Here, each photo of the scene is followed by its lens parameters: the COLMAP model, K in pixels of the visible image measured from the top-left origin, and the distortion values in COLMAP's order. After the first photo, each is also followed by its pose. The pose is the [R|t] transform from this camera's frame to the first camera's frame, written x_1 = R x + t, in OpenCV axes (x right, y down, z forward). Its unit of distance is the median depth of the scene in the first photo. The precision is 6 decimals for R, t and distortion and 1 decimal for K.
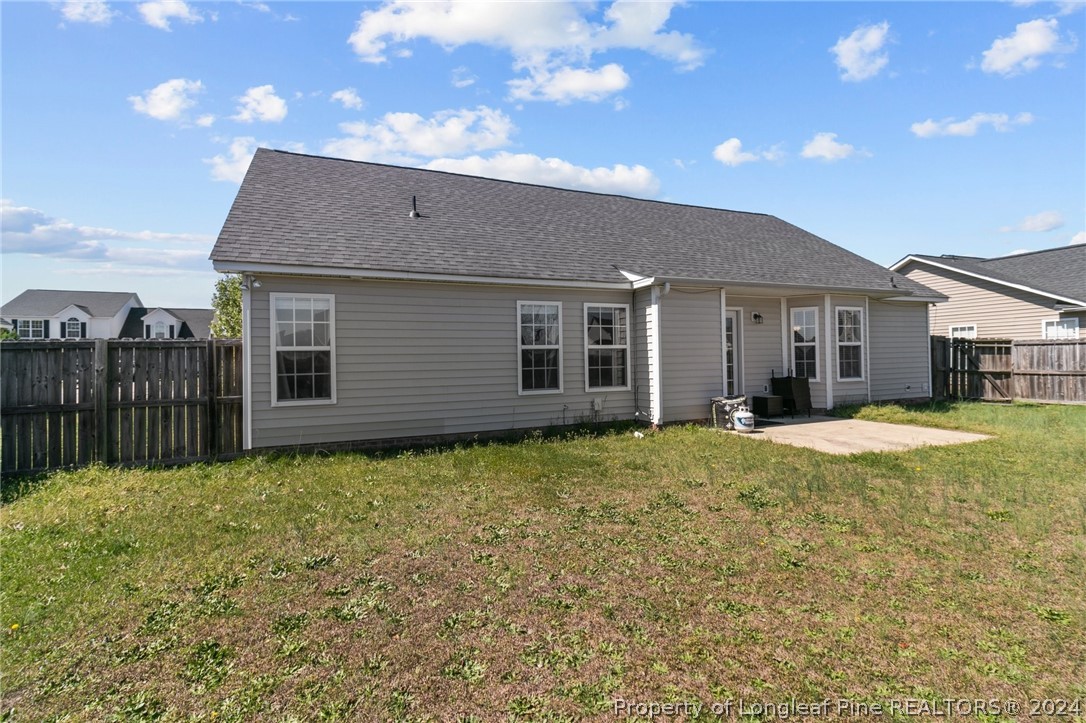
lens RADIAL K [[510.9, 0, 544.5], [0, 510.9, 358.6], [0, 0, 1]] dist [0.012107, -0.000991]
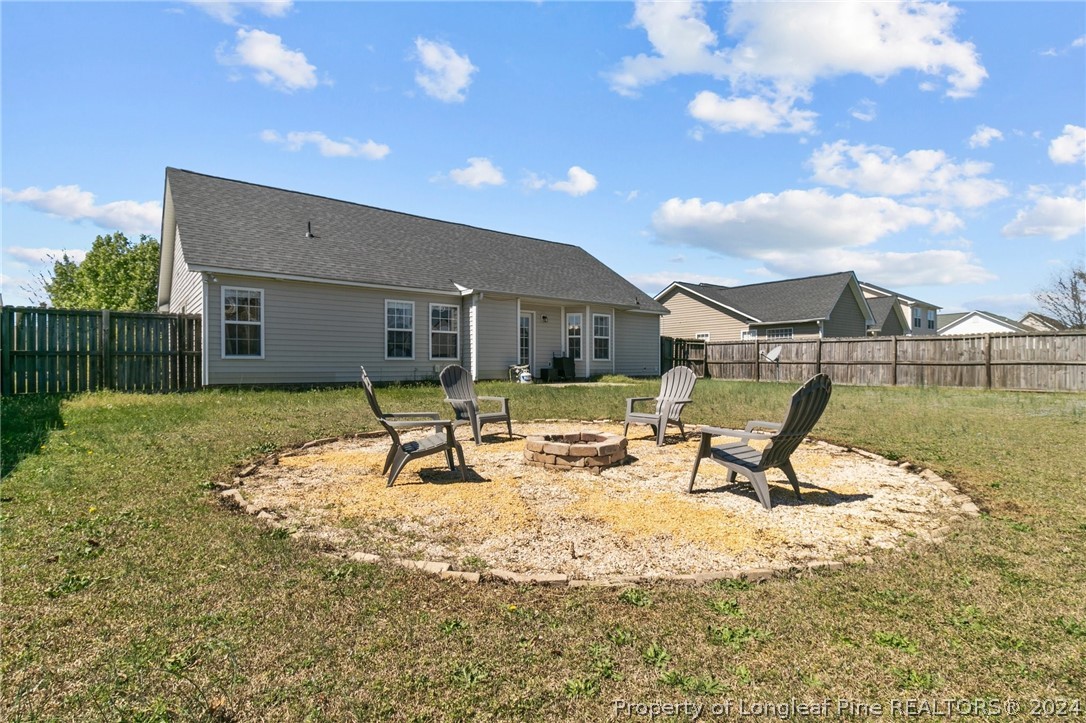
lens RADIAL K [[510.9, 0, 539.8], [0, 510.9, 367.3], [0, 0, 1]] dist [0.012107, -0.000991]
pose [[0.965171, 0.015678, 0.261151, -0.002147], [-0.017306, 0.999842, 0.003936, 0.072095], [-0.261048, -0.008319, 0.965290, -0.567440]]
